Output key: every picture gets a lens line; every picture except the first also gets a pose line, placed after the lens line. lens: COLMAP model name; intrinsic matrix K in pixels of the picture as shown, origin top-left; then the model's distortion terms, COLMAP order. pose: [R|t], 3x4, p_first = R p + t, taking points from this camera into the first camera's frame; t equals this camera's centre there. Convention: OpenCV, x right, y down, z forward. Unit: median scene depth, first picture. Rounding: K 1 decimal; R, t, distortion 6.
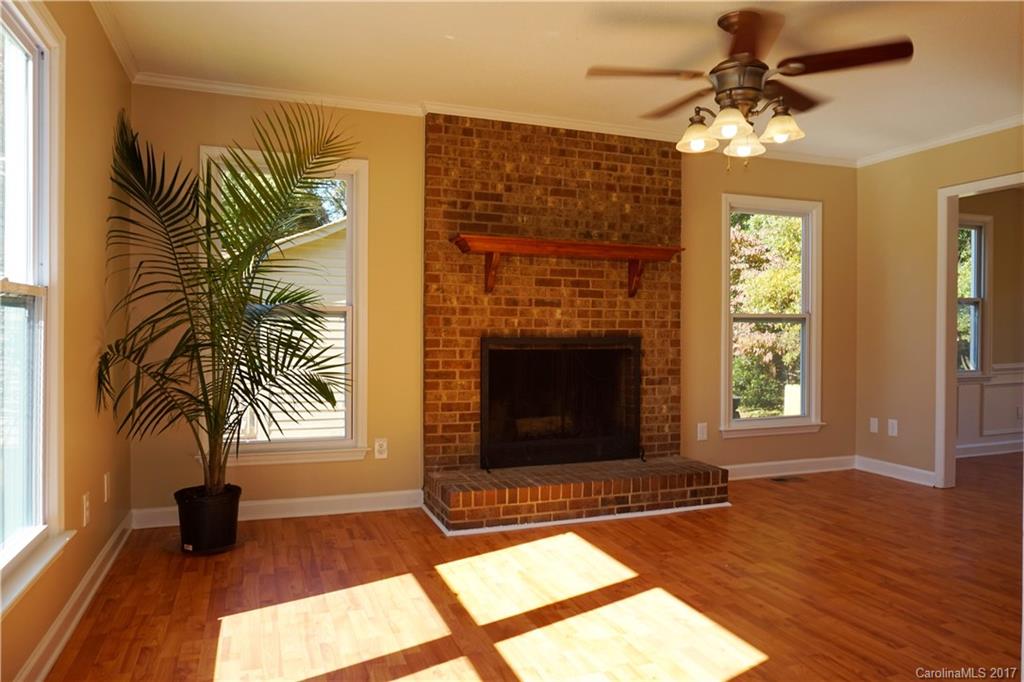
lens RADIAL K [[708.8, 0, 527.3], [0, 708.8, 339.0], [0, 0, 1]] dist [-0.009644, 0.004532]
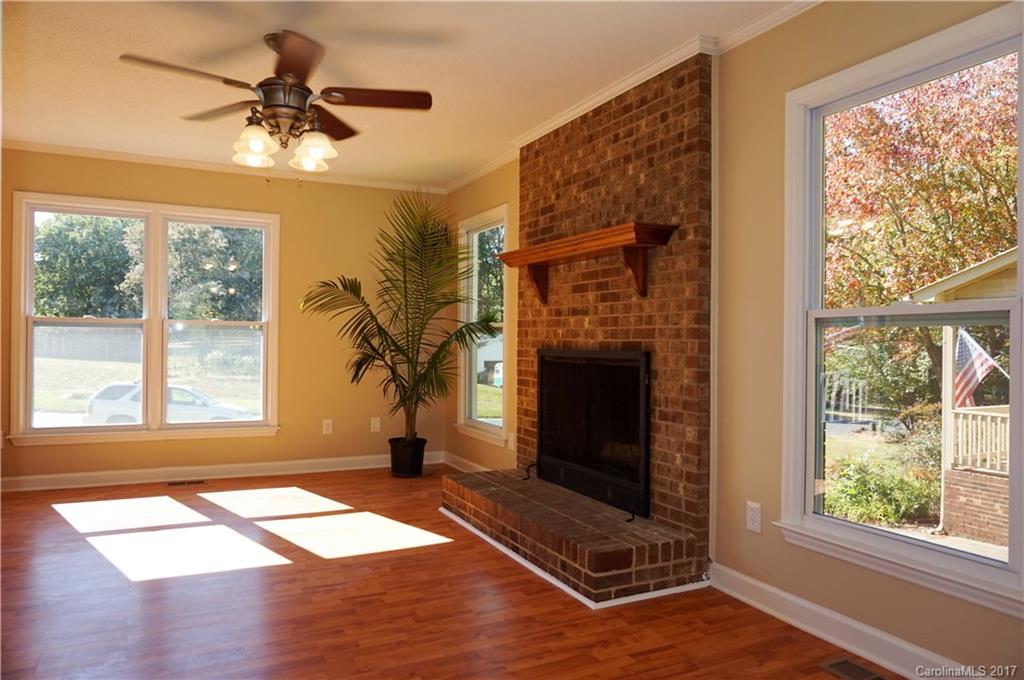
lens RADIAL K [[697.7, 0, 515.6], [0, 697.7, 340.2], [0, 0, 1]] dist [-0.010756, 0.005981]
pose [[0.084902, -0.006130, -0.996370, 0.935551], [-0.023249, 0.999697, -0.008132, -0.005459], [0.996118, 0.023855, 0.084734, 0.878072]]
